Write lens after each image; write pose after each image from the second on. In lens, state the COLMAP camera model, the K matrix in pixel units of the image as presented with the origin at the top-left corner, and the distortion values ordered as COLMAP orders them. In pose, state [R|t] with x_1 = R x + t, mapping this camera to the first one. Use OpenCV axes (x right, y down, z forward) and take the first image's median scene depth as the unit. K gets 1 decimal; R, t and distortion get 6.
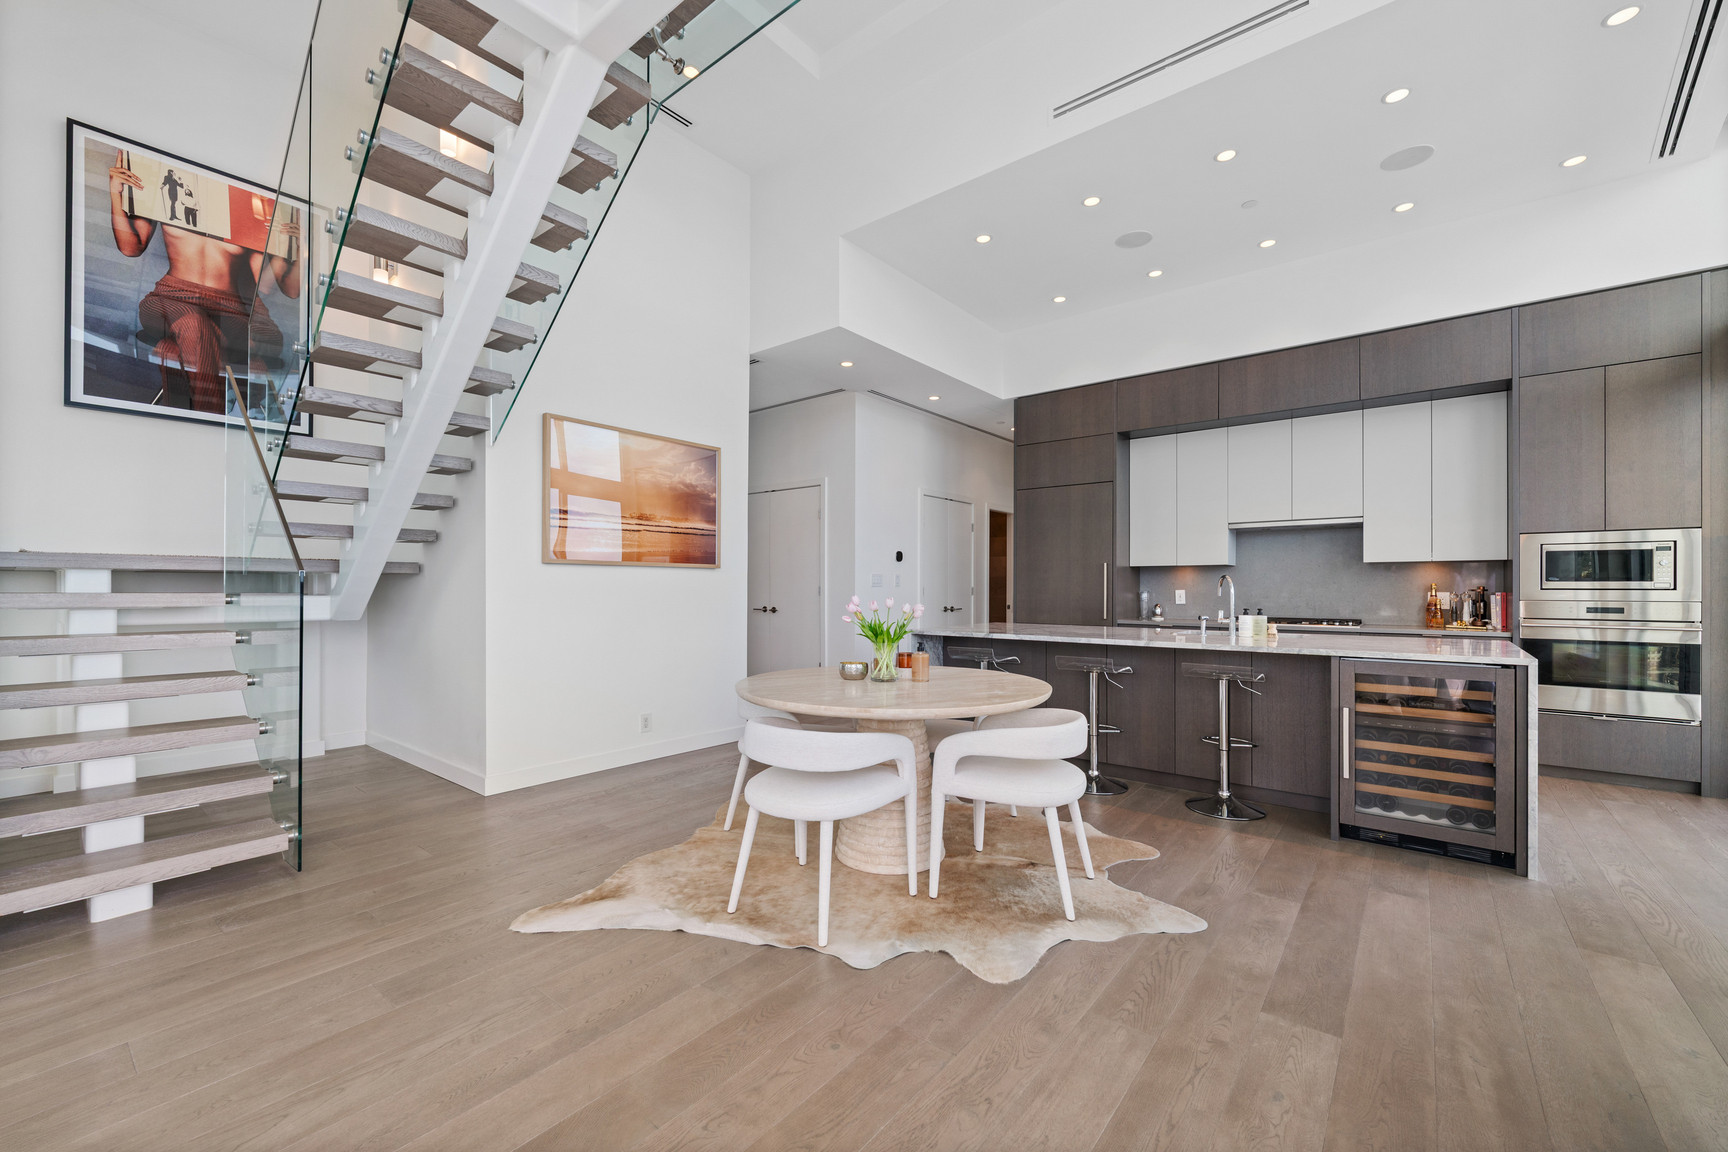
lens RADIAL K [[702.5, 0, 862.9], [0, 702.5, 587.0], [0, 0, 1]] dist [0.001596, -0.000274]
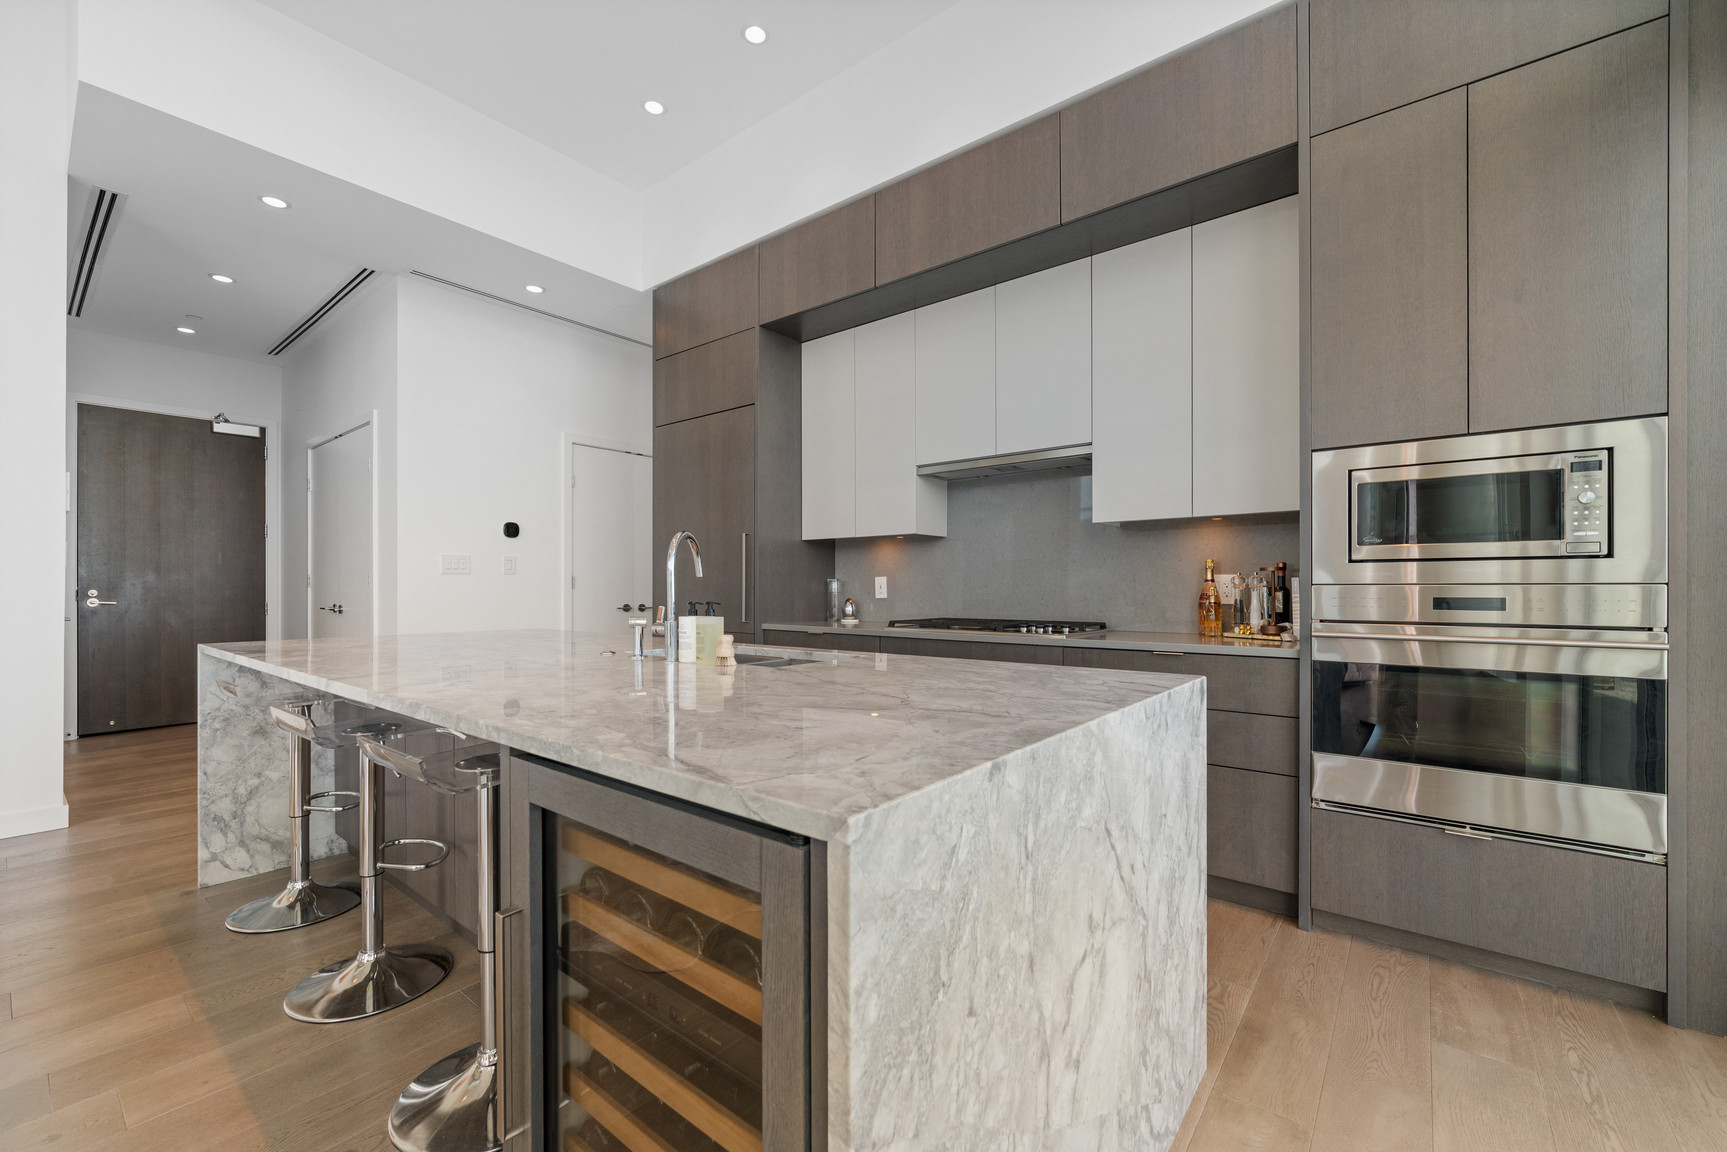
lens RADIAL K [[702.1, 0, 864.9], [0, 702.1, 588.4], [0, 0, 1]] dist [0.001596, -0.000274]
pose [[0.999995, -0.002565, -0.001898, 0.639622], [0.002568, 0.999995, 0.001844, 0.020602], [0.001893, -0.001849, 0.999996, 0.518367]]
